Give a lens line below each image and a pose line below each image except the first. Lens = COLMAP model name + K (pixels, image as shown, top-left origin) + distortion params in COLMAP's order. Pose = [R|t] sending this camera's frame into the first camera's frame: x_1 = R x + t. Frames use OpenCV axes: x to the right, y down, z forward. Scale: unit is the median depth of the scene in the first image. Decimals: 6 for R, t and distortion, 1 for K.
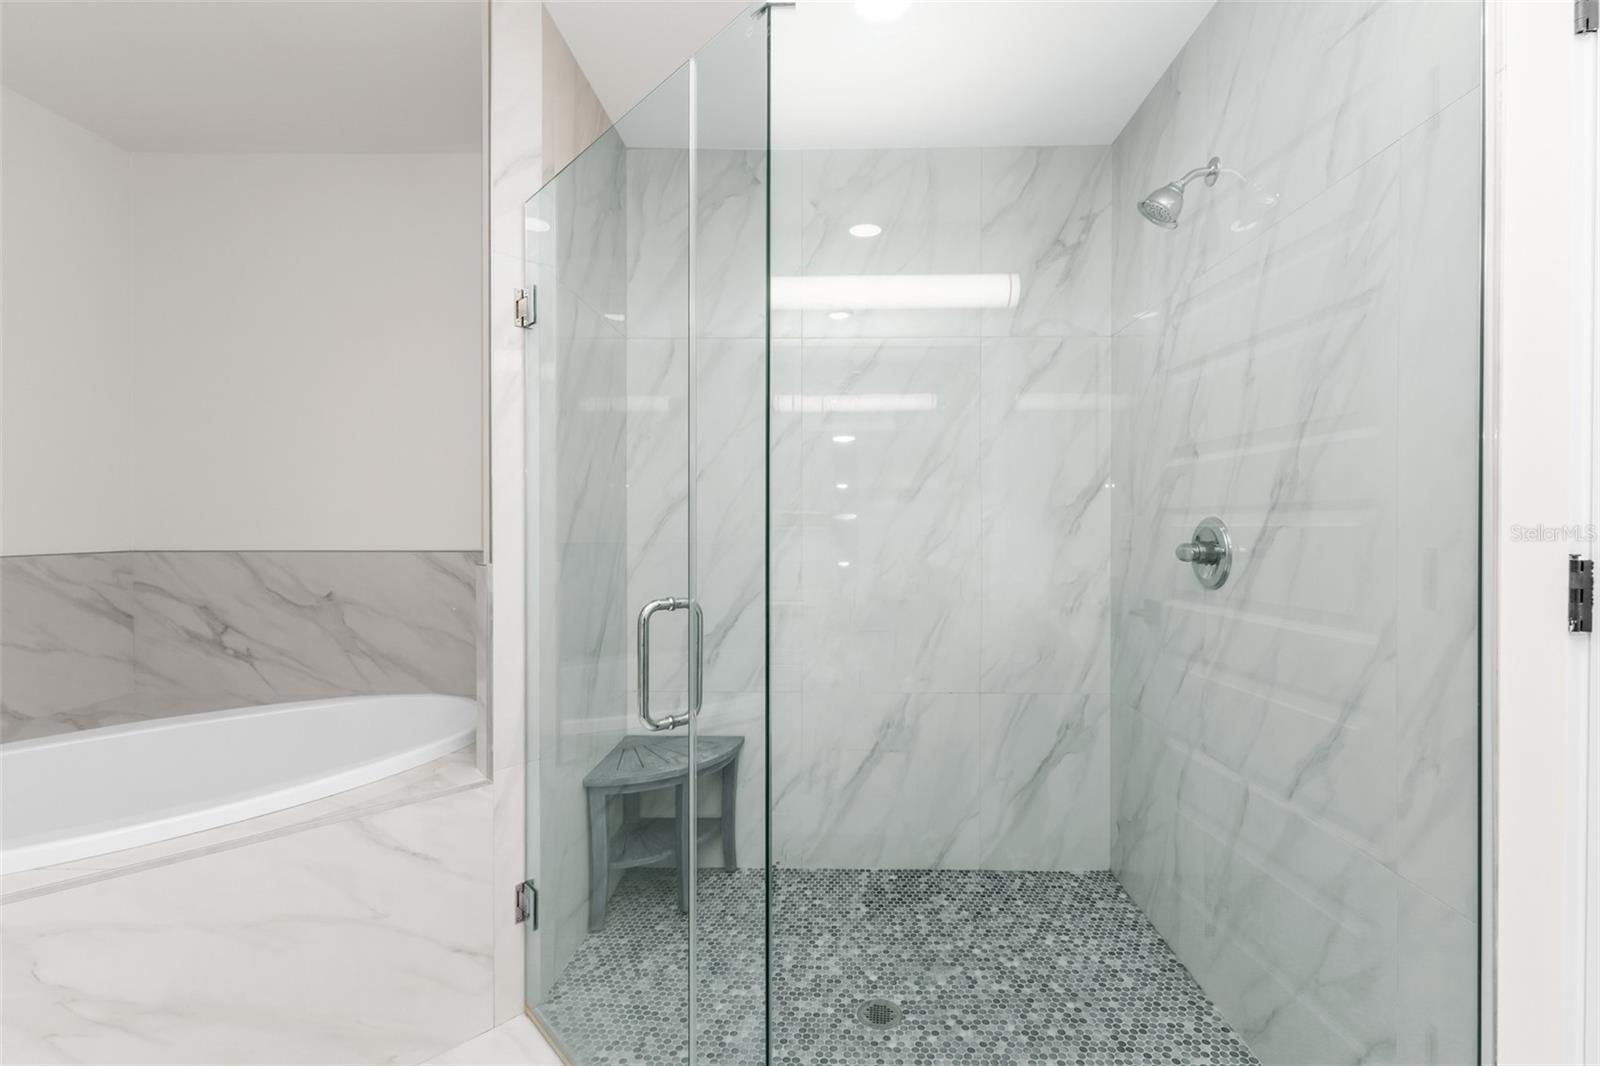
lens RADIAL K [[663.3, 0, 840.8], [0, 663.3, 525.7], [0, 0, 1]] dist [0.001534, -0.000484]
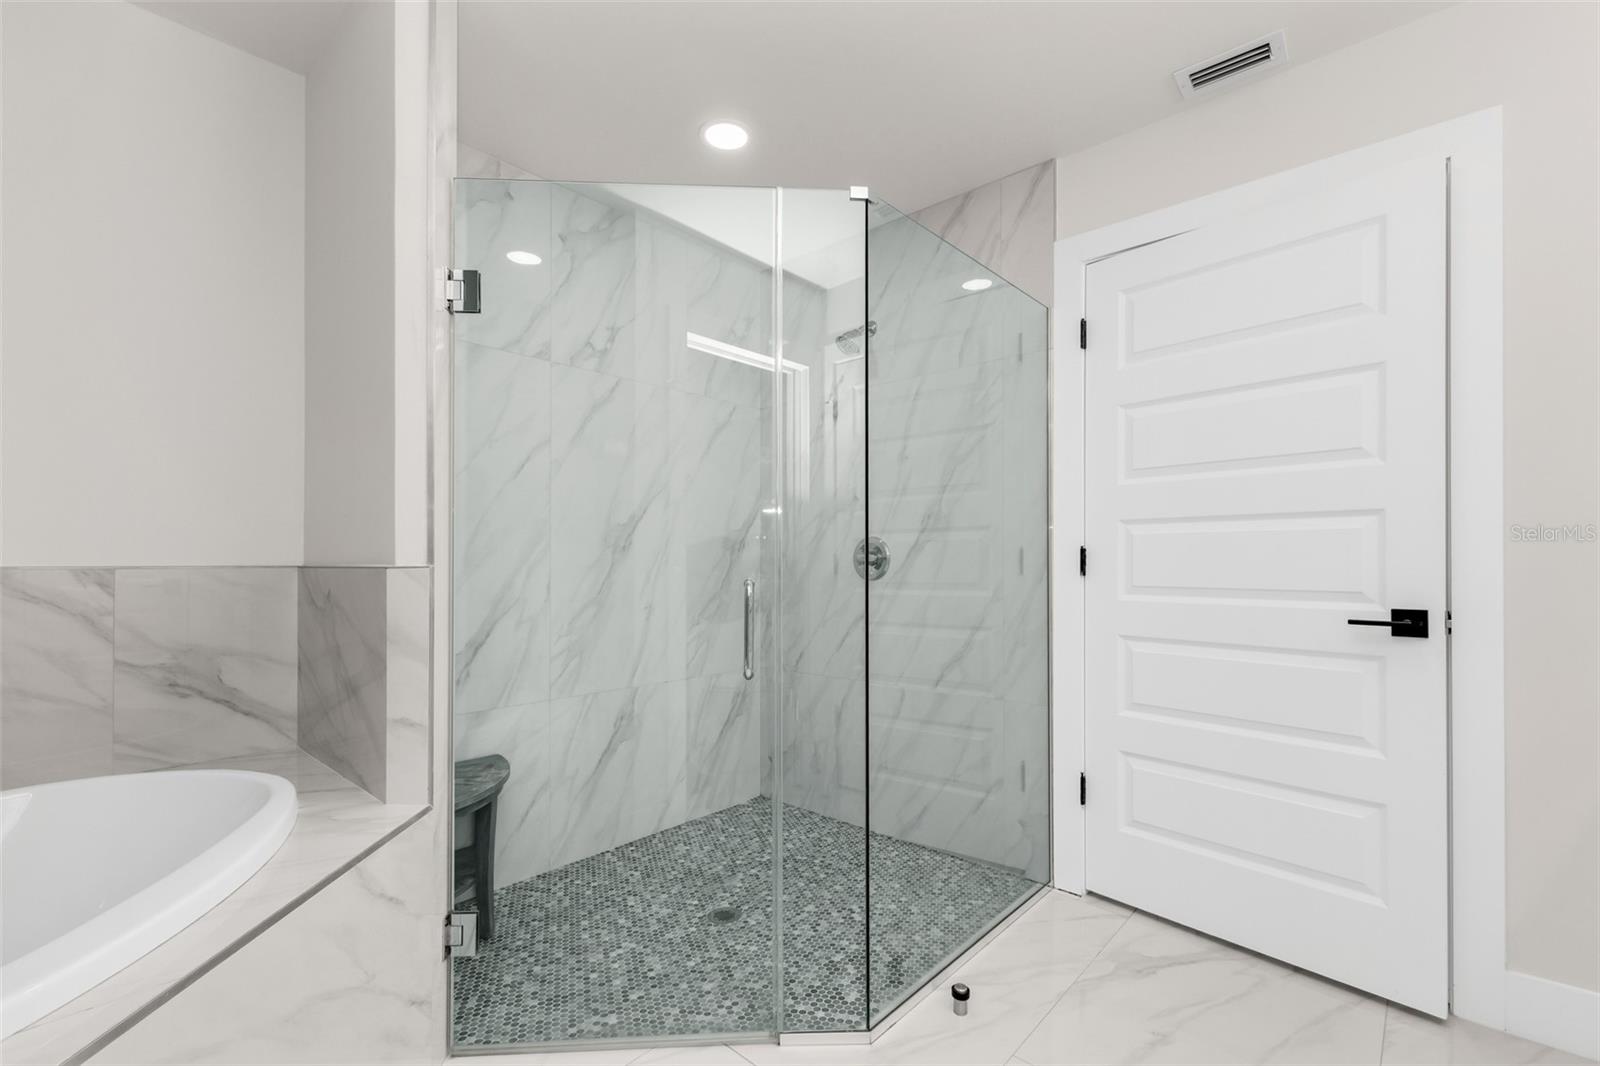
lens RADIAL K [[642.8, 0, 800.8], [0, 642.8, 556.3], [0, 0, 1]] dist [0.000640, -0.000111]
pose [[0.686273, 0.002363, 0.727340, -0.725034], [0.003144, 0.999976, -0.006215, 0.045403], [-0.727337, 0.006552, 0.686249, 0.030217]]
